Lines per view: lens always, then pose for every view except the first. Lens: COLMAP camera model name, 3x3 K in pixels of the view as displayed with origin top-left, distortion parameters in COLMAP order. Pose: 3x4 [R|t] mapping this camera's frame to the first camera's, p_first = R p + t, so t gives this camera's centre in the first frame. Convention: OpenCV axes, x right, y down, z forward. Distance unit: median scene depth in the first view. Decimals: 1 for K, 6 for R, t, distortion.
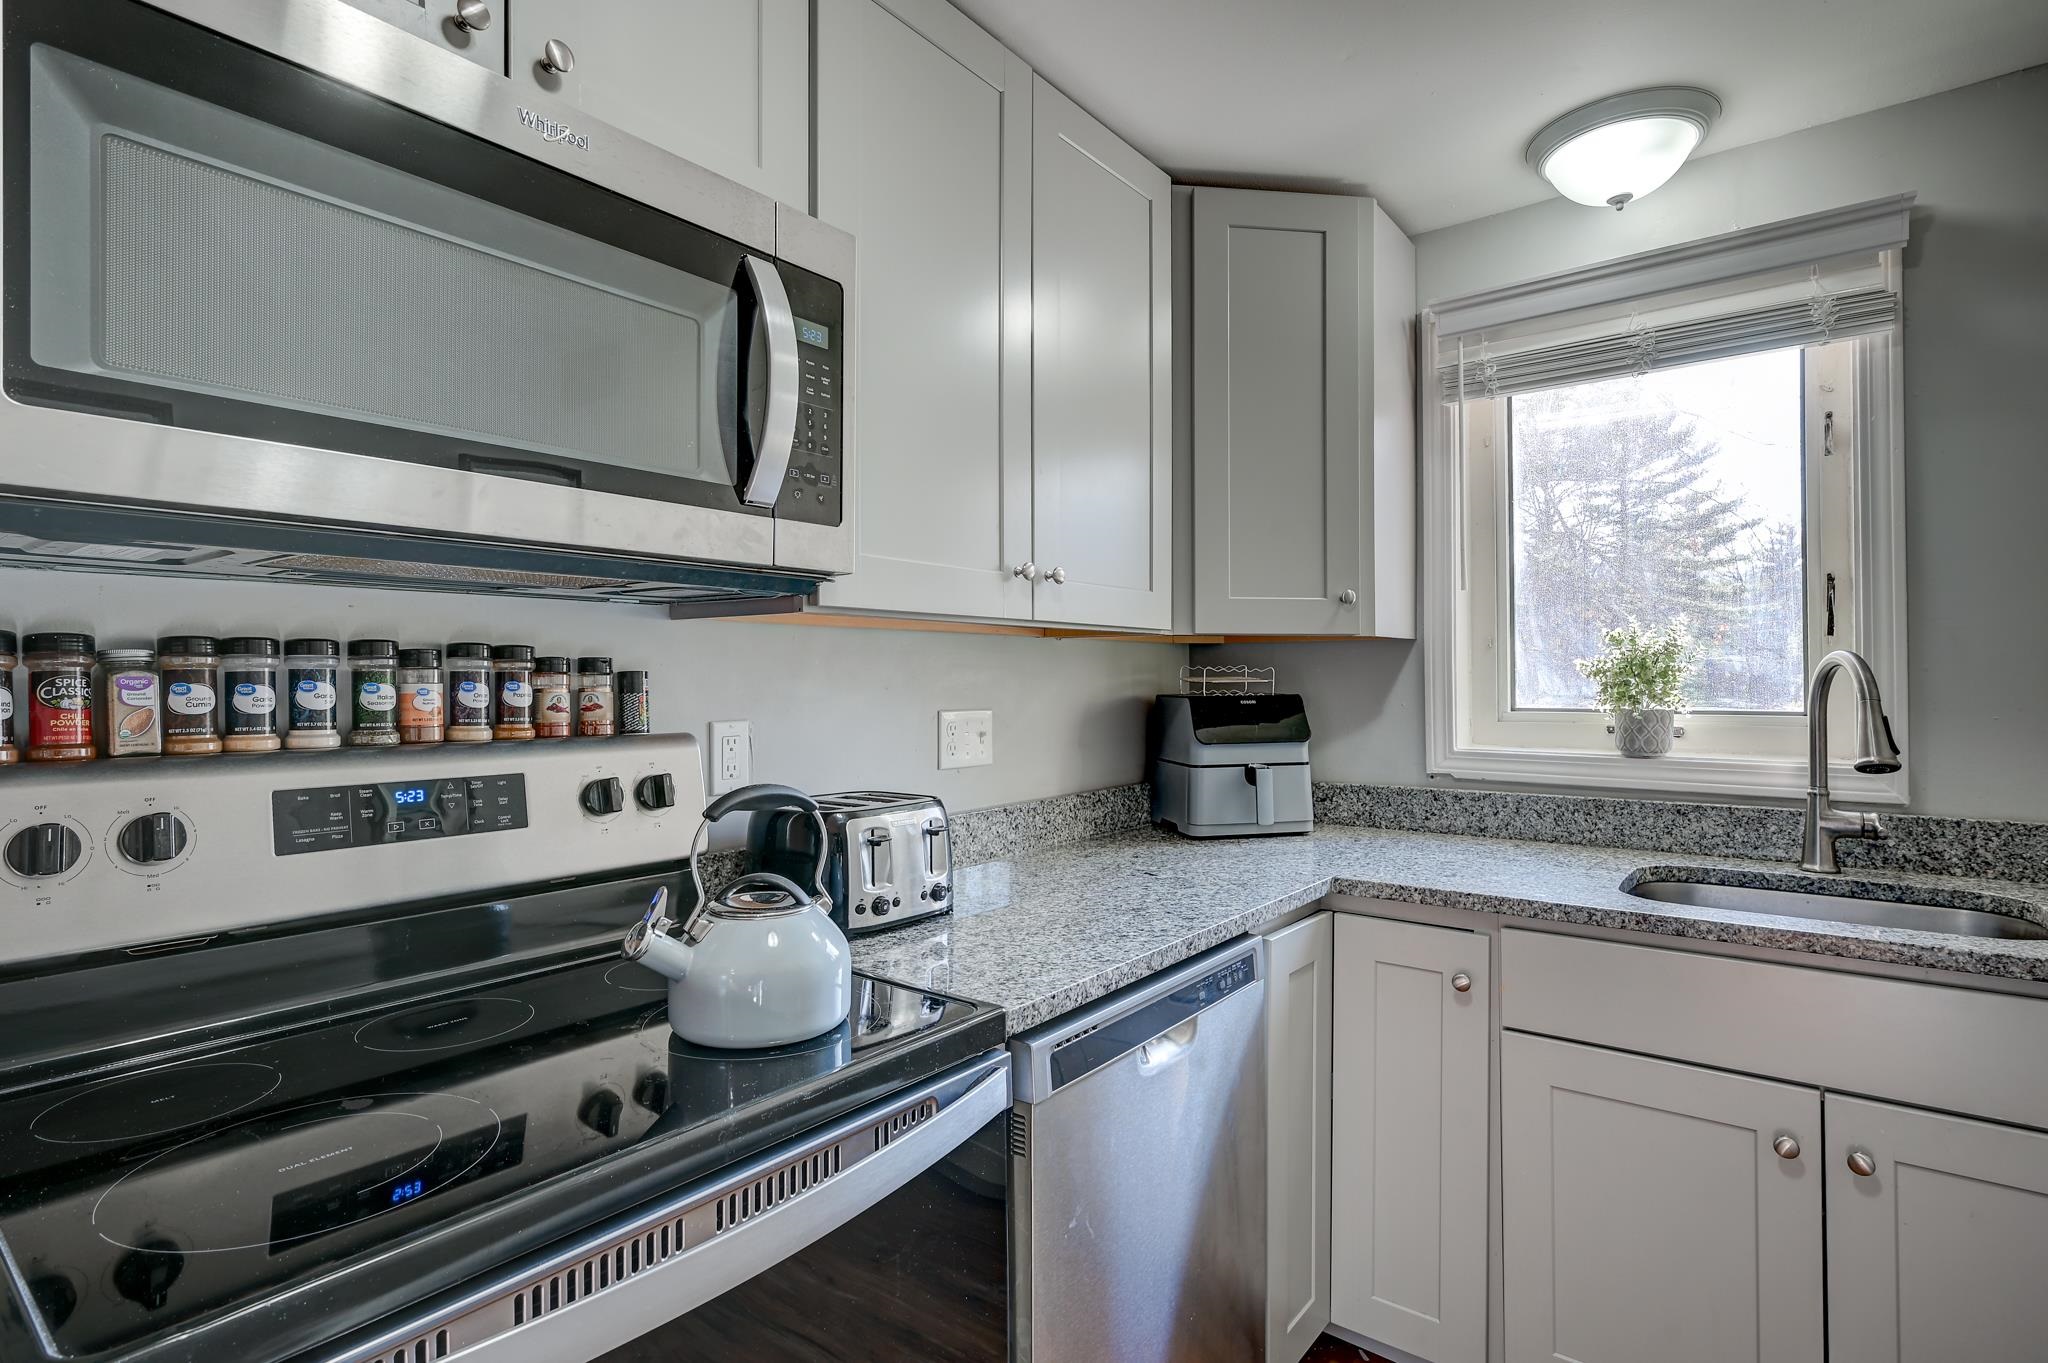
lens RADIAL K [[1018.3, 0, 1022.4], [0, 1018.3, 676.3], [0, 0, 1]] dist [-0.001263, 0.000635]
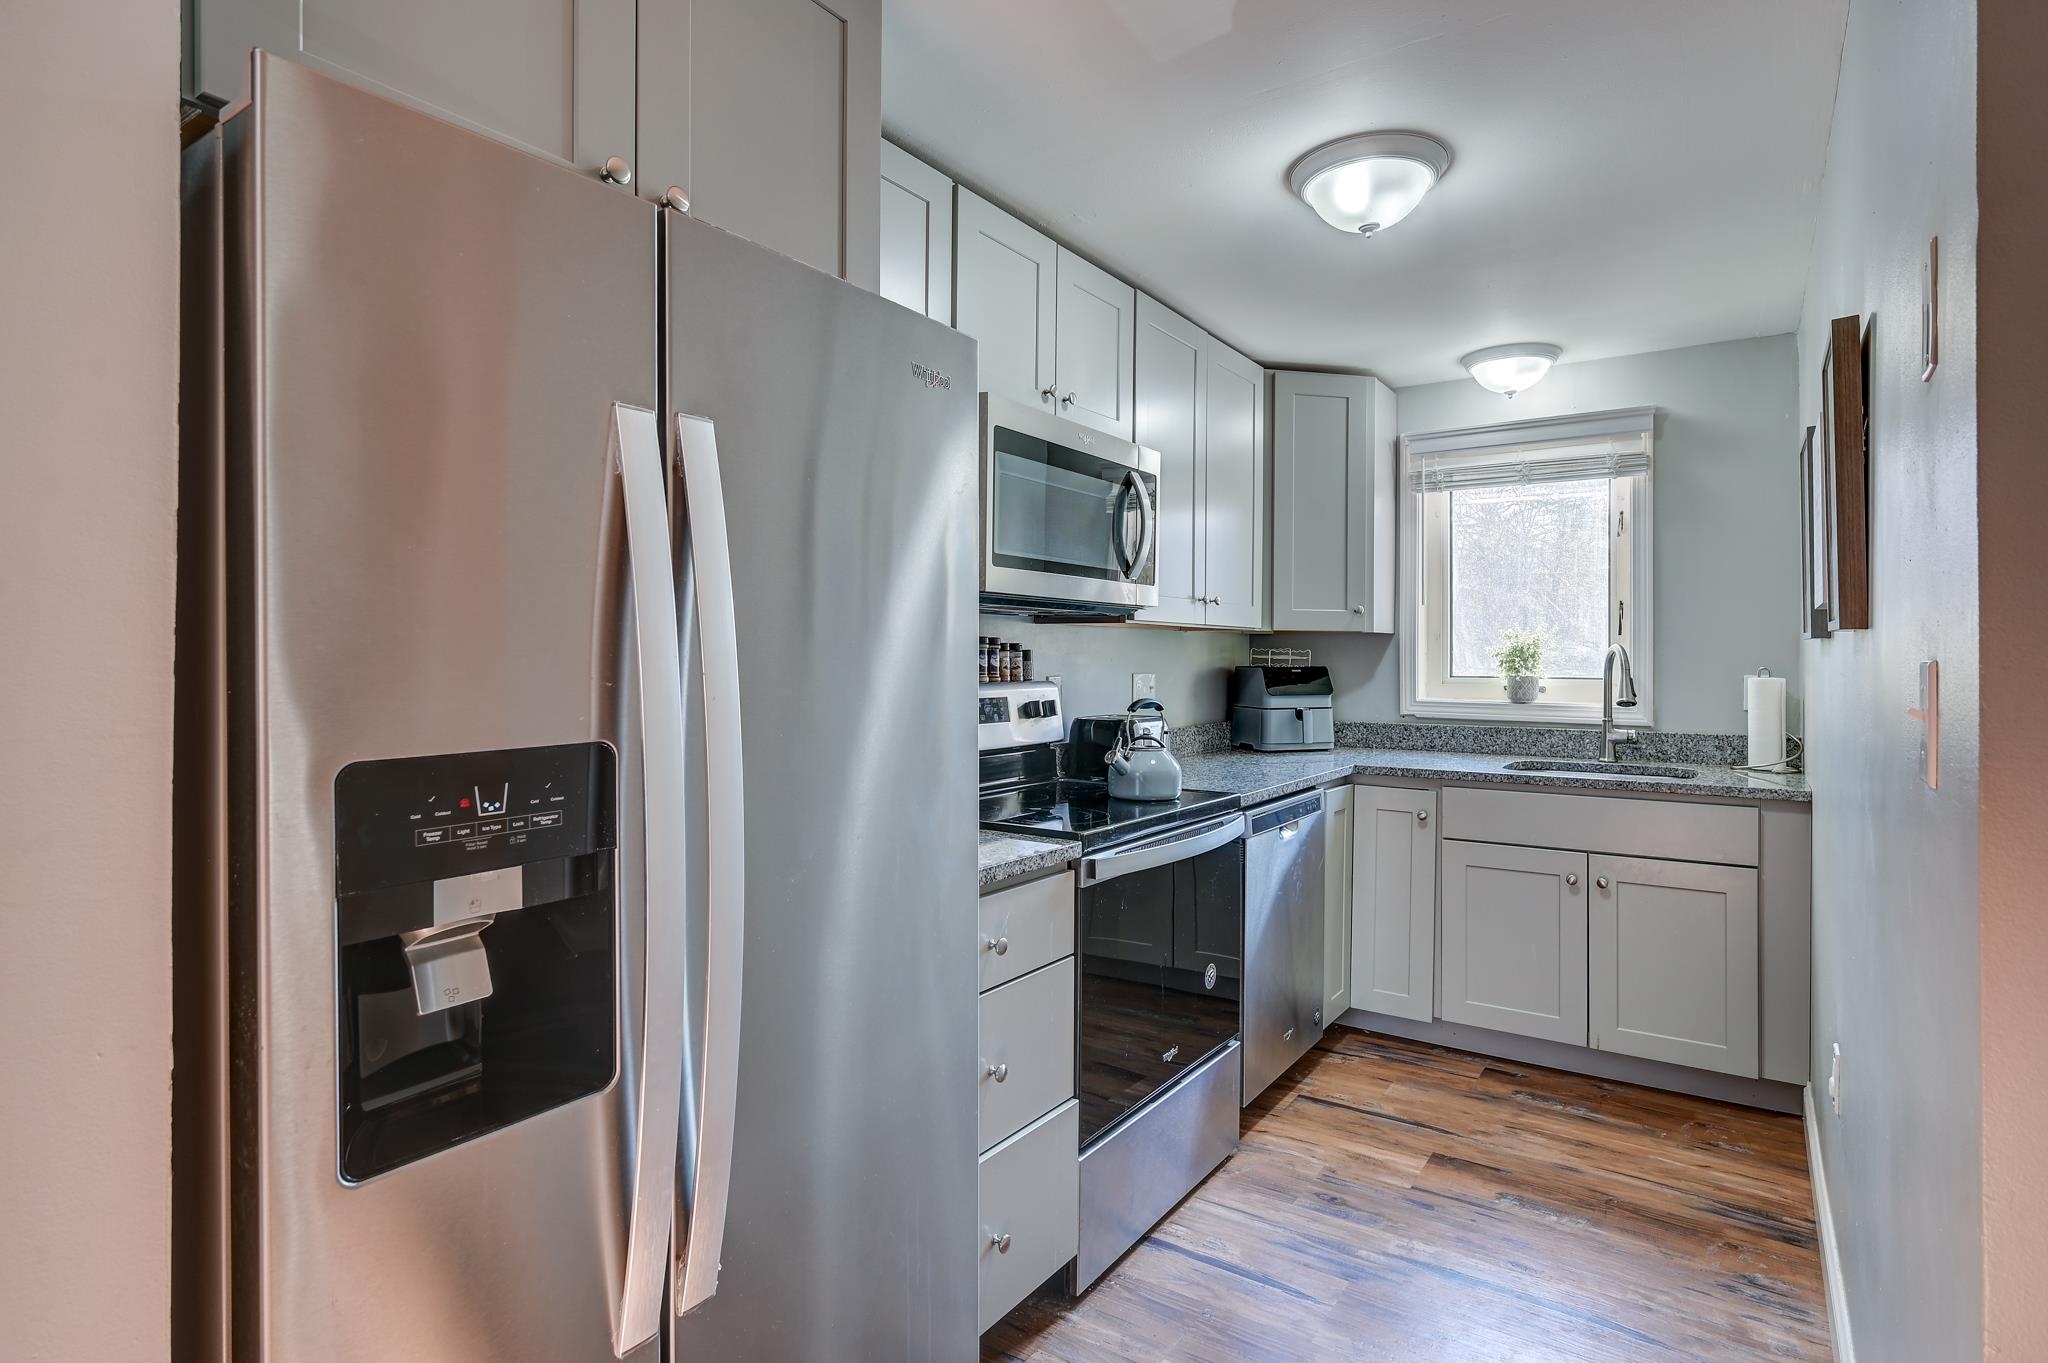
lens RADIAL K [[1018.3, 0, 1061.6], [0, 1018.3, 659.1], [0, 0, 1]] dist [-0.001263, 0.000635]
pose [[0.997023, 0.008543, 0.076625, -0.327400], [-0.008986, 0.999945, 0.005435, 0.001150], [-0.076574, -0.006107, 0.997045, -0.711037]]
